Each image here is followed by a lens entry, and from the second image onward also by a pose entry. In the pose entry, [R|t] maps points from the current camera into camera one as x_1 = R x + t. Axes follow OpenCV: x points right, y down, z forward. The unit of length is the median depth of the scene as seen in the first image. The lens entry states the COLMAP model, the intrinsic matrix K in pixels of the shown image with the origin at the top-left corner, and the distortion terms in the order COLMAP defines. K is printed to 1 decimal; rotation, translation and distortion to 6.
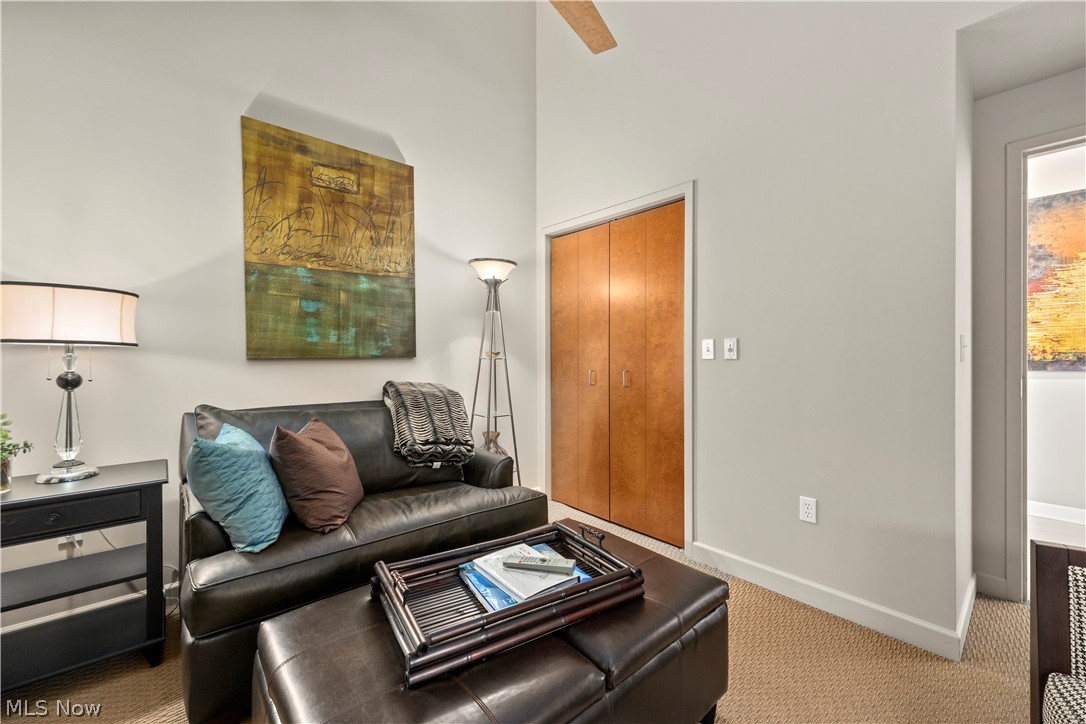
lens RADIAL K [[436.3, 0, 543.7], [0, 436.3, 352.9], [0, 0, 1]] dist [0.001584, -0.000064]
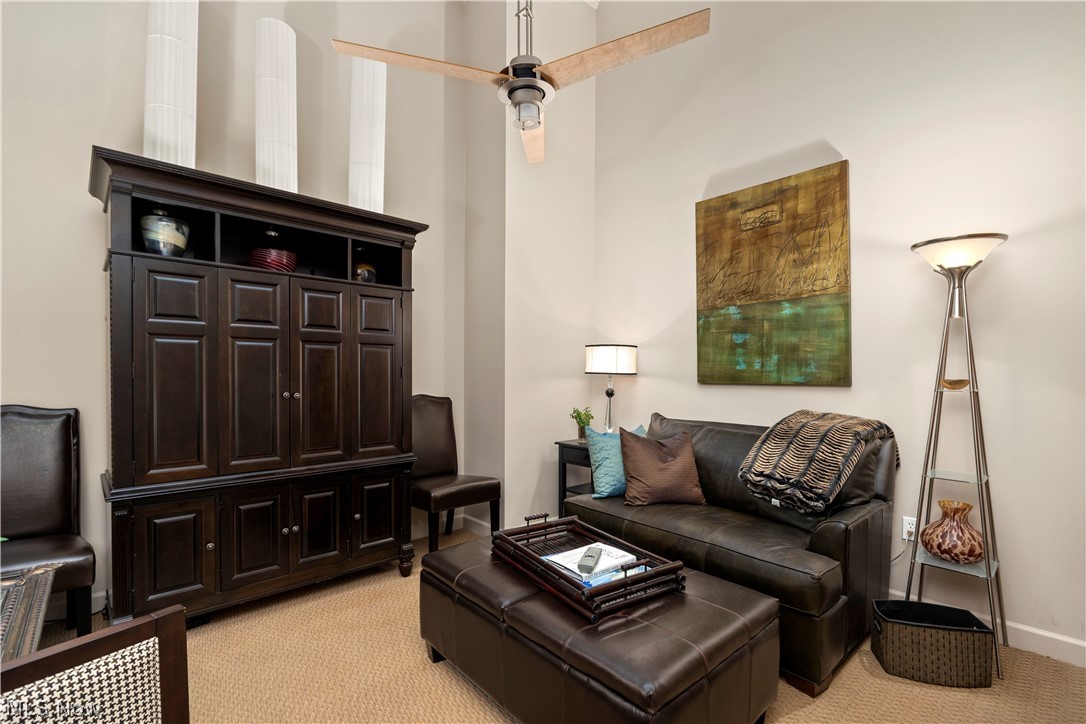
lens RADIAL K [[484.1, 0, 541.7], [0, 484.1, 372.4], [0, 0, 1]] dist [-0.016074, 0.001481]
pose [[0.004397, -0.001374, -0.999989, 0.695637], [-0.000165, 0.999999, -0.001375, -0.014537], [0.999990, 0.000171, 0.004397, 0.451688]]
